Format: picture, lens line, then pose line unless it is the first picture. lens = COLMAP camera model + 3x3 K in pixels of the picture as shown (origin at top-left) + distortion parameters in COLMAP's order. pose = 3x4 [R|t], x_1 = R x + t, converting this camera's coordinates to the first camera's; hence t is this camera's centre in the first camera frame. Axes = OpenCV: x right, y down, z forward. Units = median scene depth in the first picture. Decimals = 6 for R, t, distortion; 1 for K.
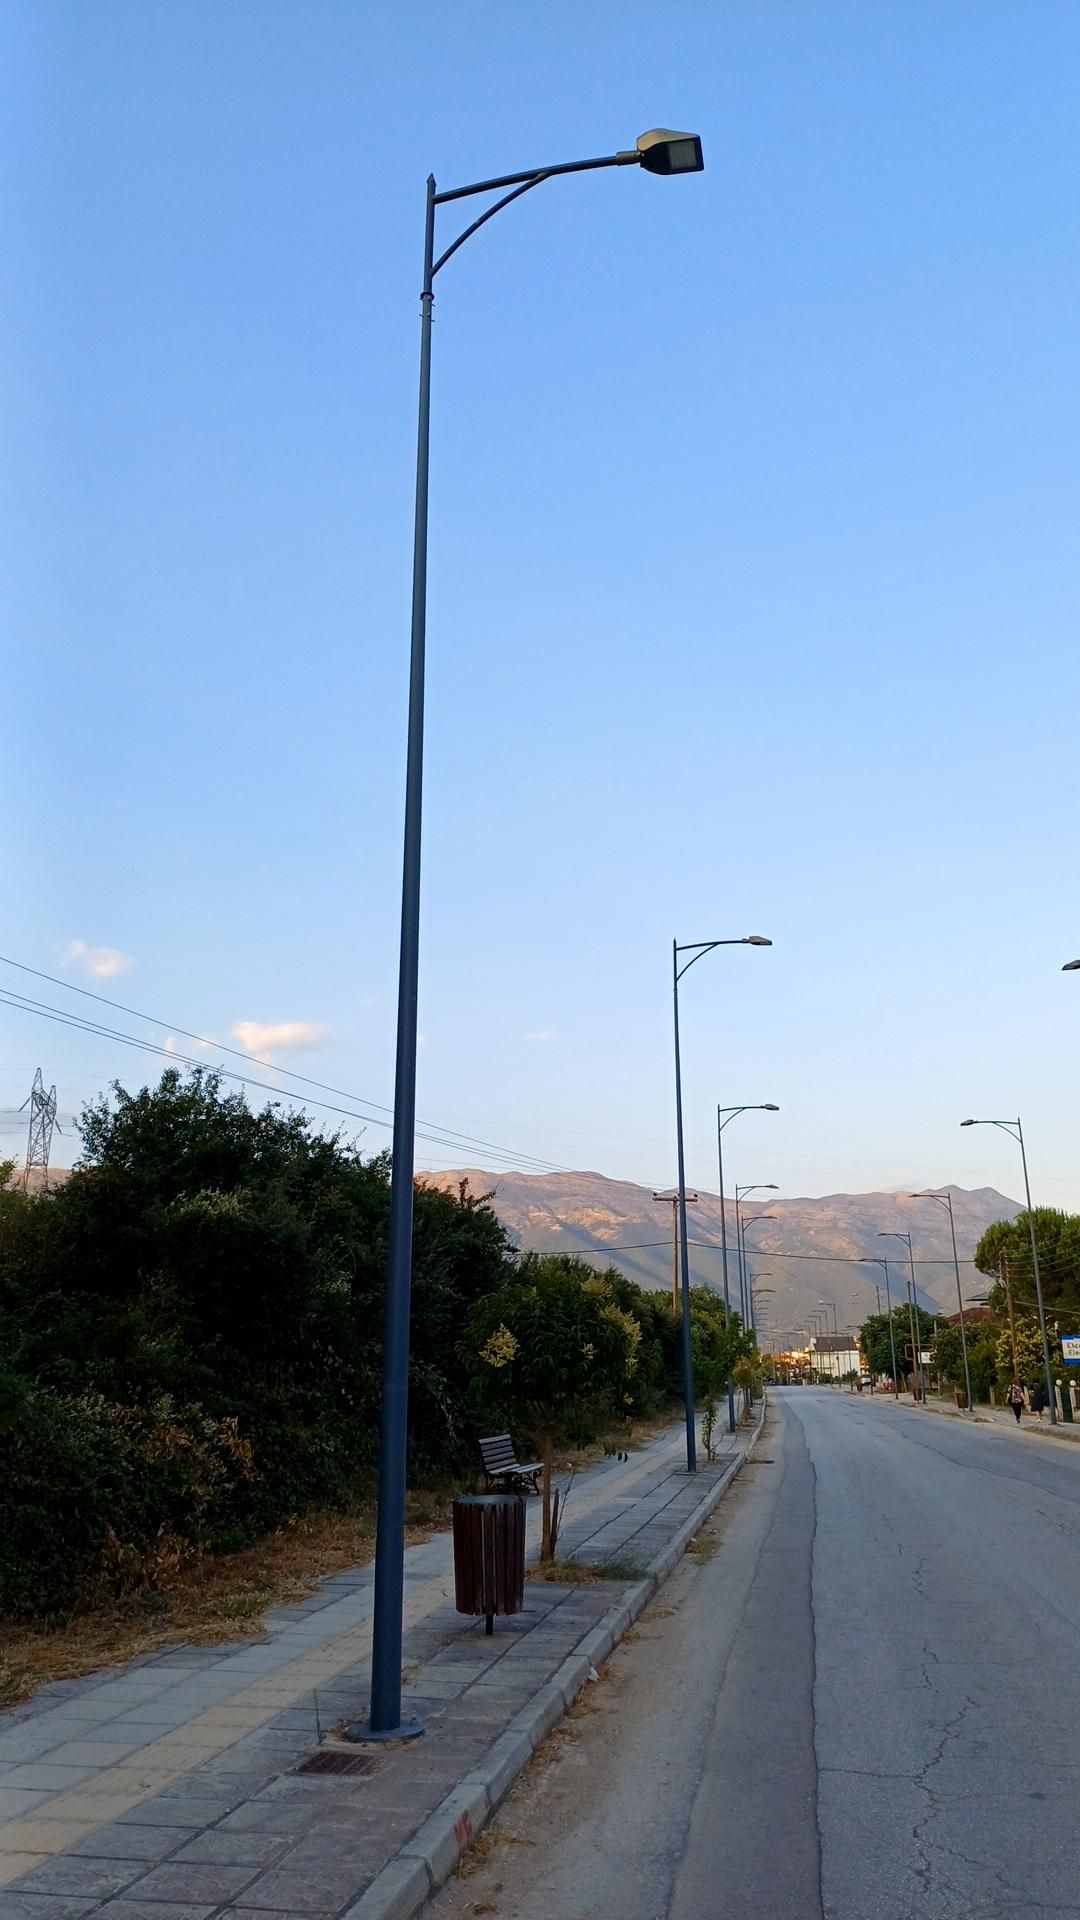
lens RADIAL K [[1273.0, 0, 540.0], [0, 1273.0, 960.0], [0, 0, 1]] dist [0.124633, -0.233055]
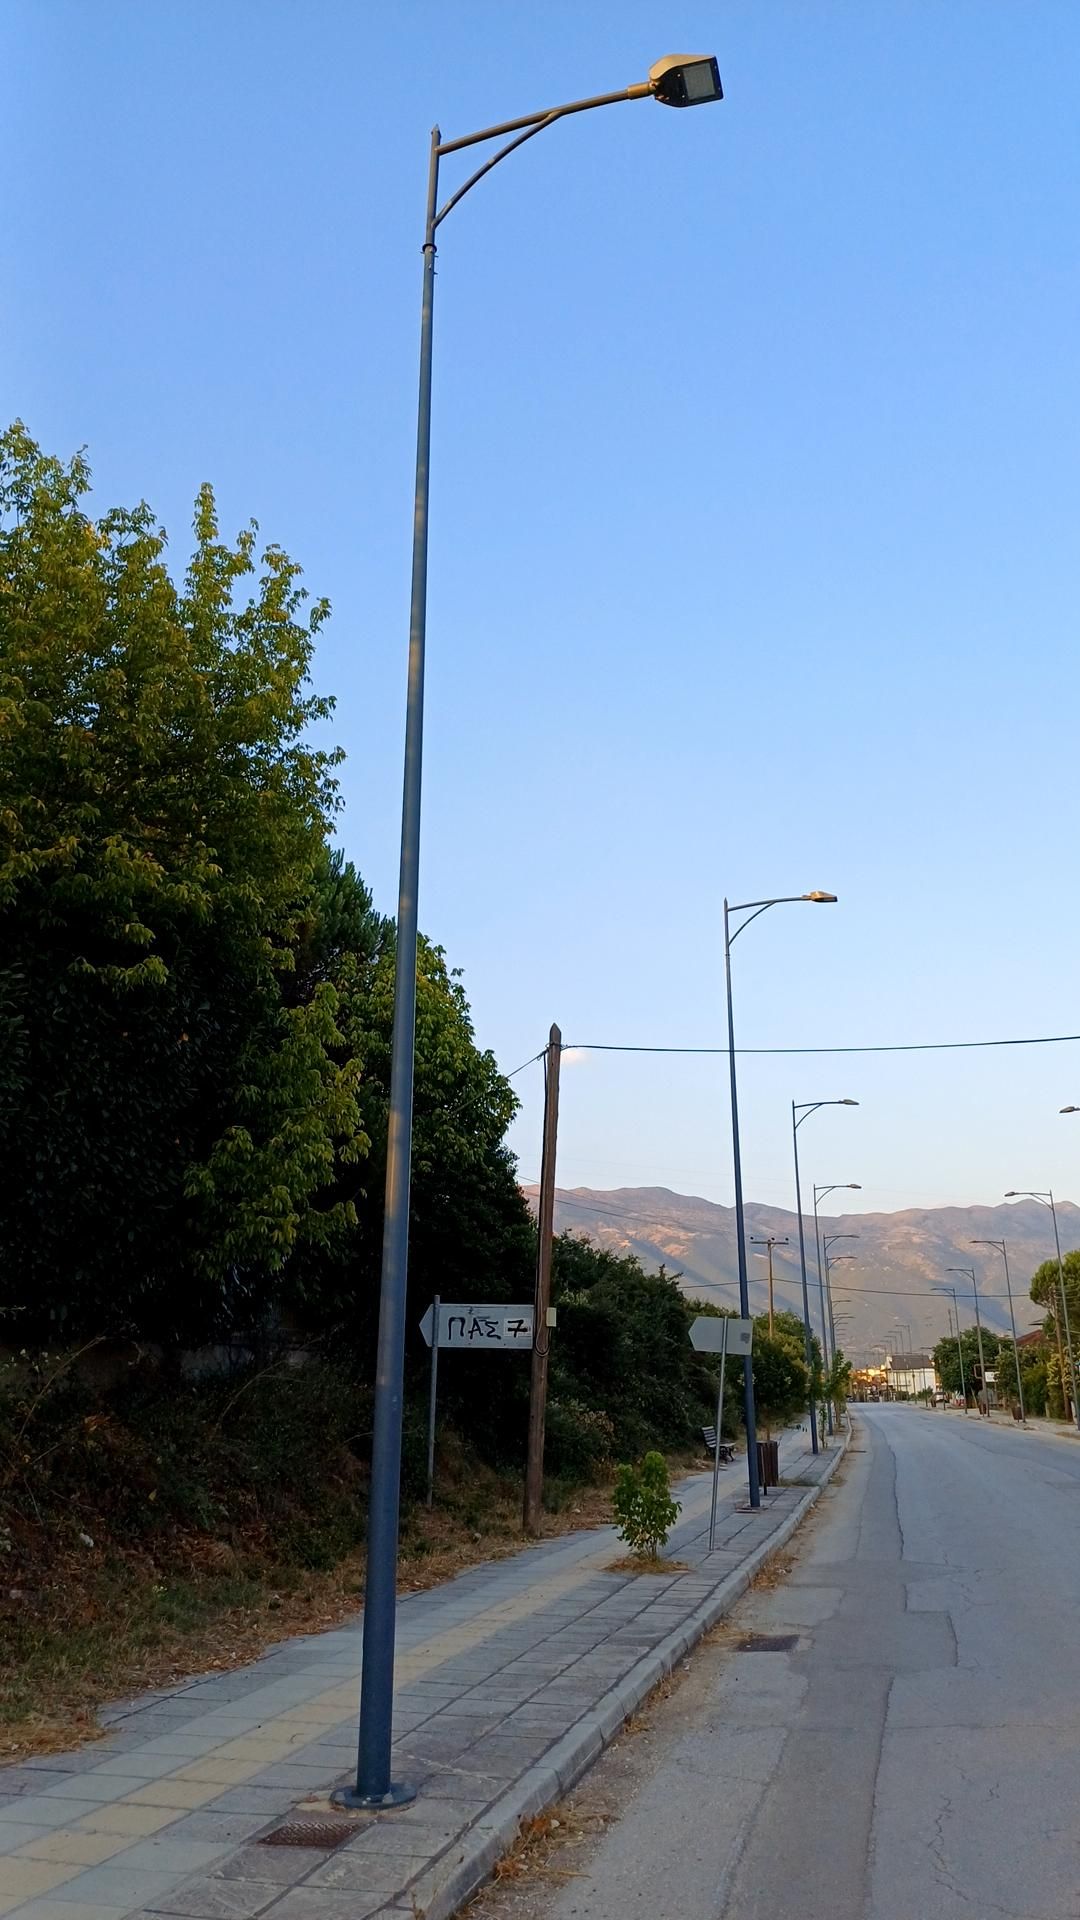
lens RADIAL K [[1273.0, 0, 540.0], [0, 1273.0, 960.0], [0, 0, 1]] dist [0.124633, -0.233055]
pose [[0.998644, -0.015400, -0.049722, -0.026410], [0.014834, 0.999821, -0.011728, -0.038752], [0.049894, 0.010975, 0.998694, -0.120736]]
